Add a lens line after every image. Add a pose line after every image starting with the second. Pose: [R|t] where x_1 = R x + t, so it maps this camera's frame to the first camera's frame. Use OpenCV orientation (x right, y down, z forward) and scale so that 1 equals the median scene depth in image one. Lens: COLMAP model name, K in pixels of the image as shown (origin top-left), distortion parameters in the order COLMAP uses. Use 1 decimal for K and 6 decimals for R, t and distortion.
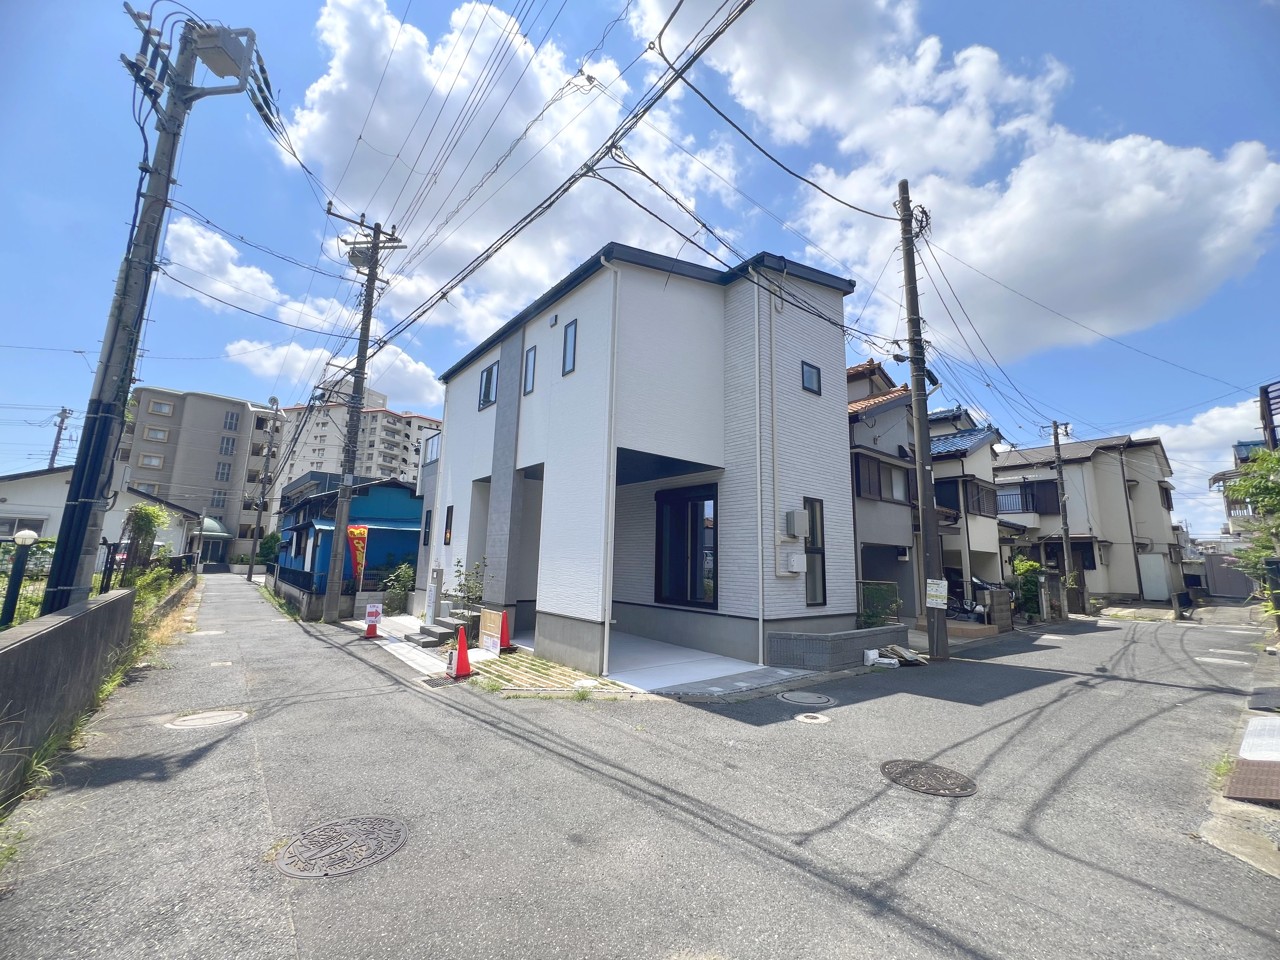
lens RADIAL K [[513.4, 0, 640.0], [0, 513.4, 480.0], [0, 0, 1]] dist [-0.001393, 0.000245]
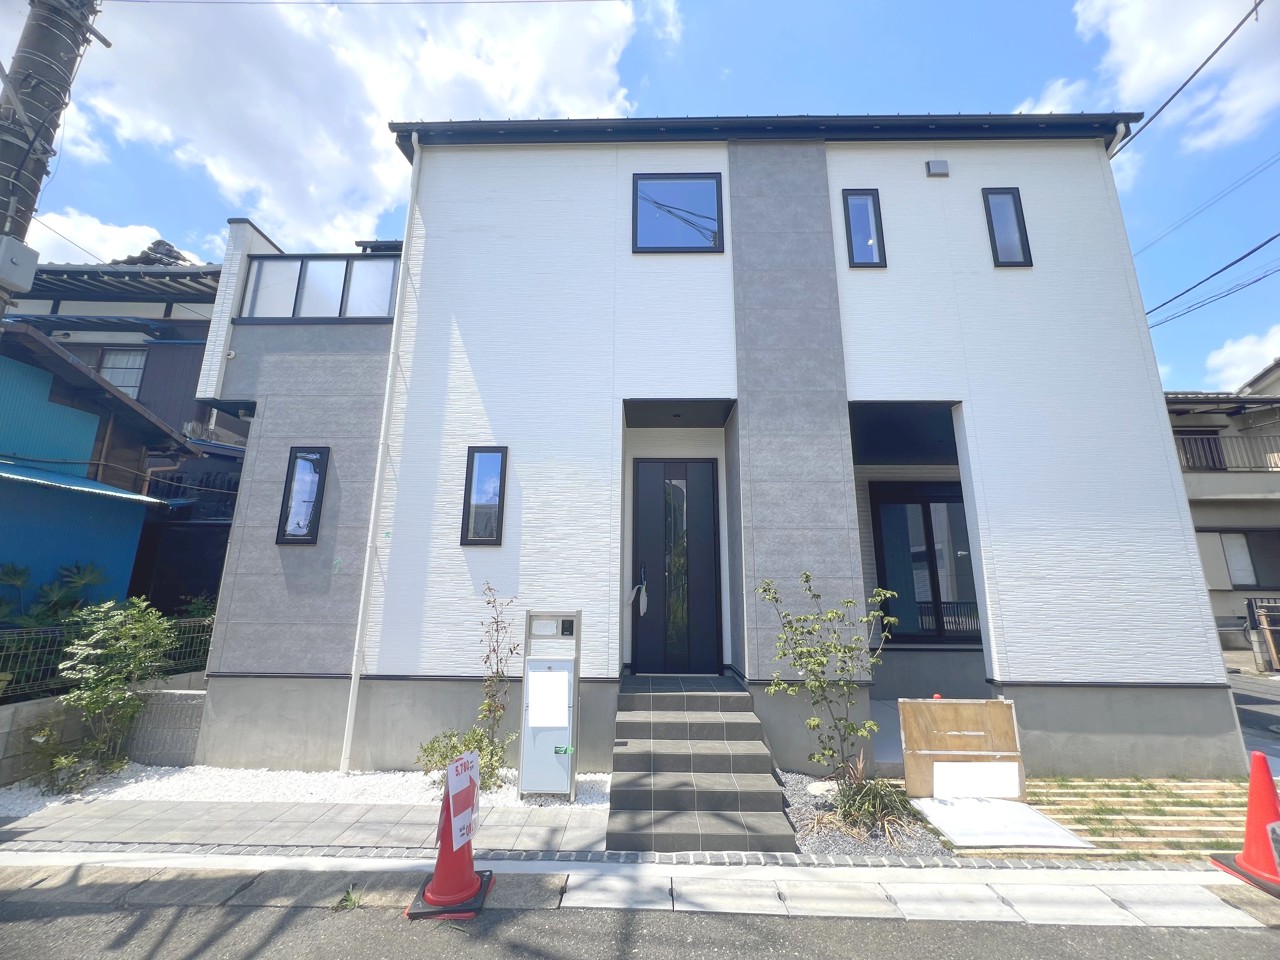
lens RADIAL K [[504.0, 0, 640.0], [0, 504.0, 480.0], [0, 0, 1]] dist [0.001838, 0.000635]
pose [[0.644392, 0.145642, 0.750698, -0.740394], [-0.112507, 0.989069, -0.095313, 0.127345], [-0.756374, -0.023040, 0.653733, 0.847019]]
